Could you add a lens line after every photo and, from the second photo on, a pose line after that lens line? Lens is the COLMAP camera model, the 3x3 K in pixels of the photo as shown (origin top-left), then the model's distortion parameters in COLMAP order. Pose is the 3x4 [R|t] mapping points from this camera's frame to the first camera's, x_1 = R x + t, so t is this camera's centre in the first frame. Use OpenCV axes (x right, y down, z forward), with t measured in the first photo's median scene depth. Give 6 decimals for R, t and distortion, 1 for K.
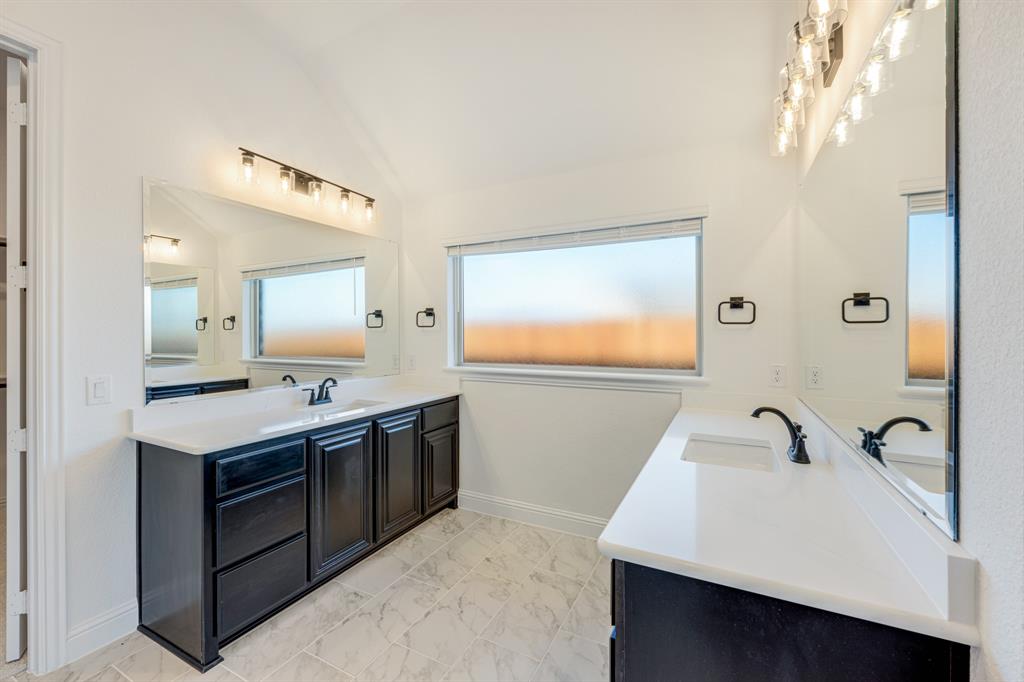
lens RADIAL K [[418.5, 0, 511.2], [0, 418.5, 333.8], [0, 0, 1]] dist [0.000464, -0.000005]
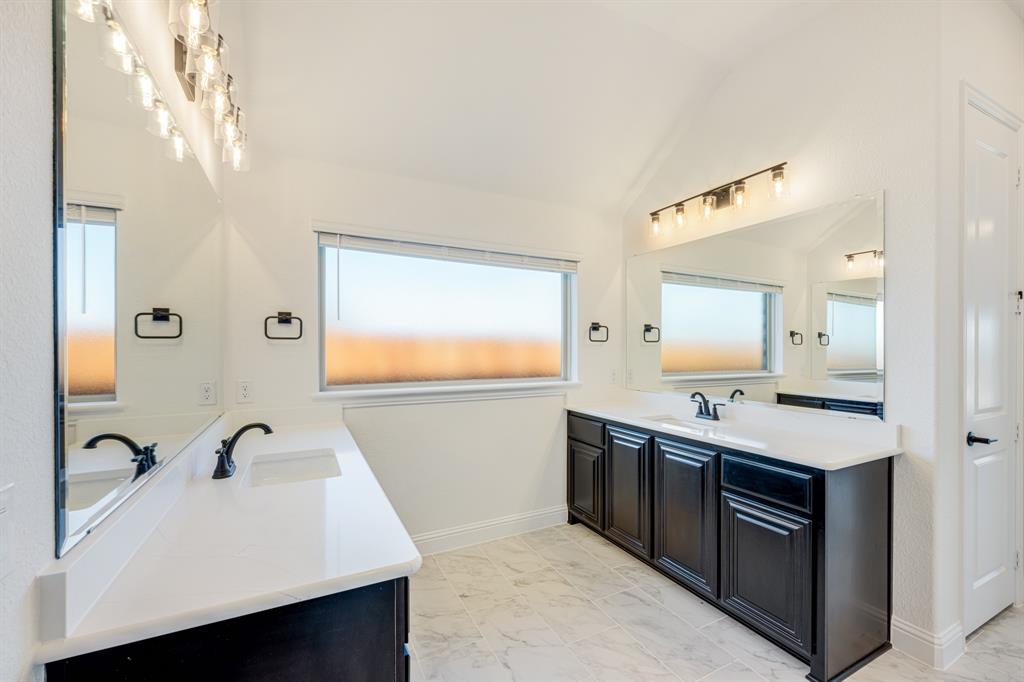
lens RADIAL K [[418.5, 0, 511.6], [0, 418.5, 348.1], [0, 0, 1]] dist [0.000464, -0.000005]
pose [[0.580792, 0.000400, 0.814052, -0.690513], [0.001483, 0.999998, -0.001550, 0.000776], [-0.814050, 0.002108, 0.580790, 0.359863]]
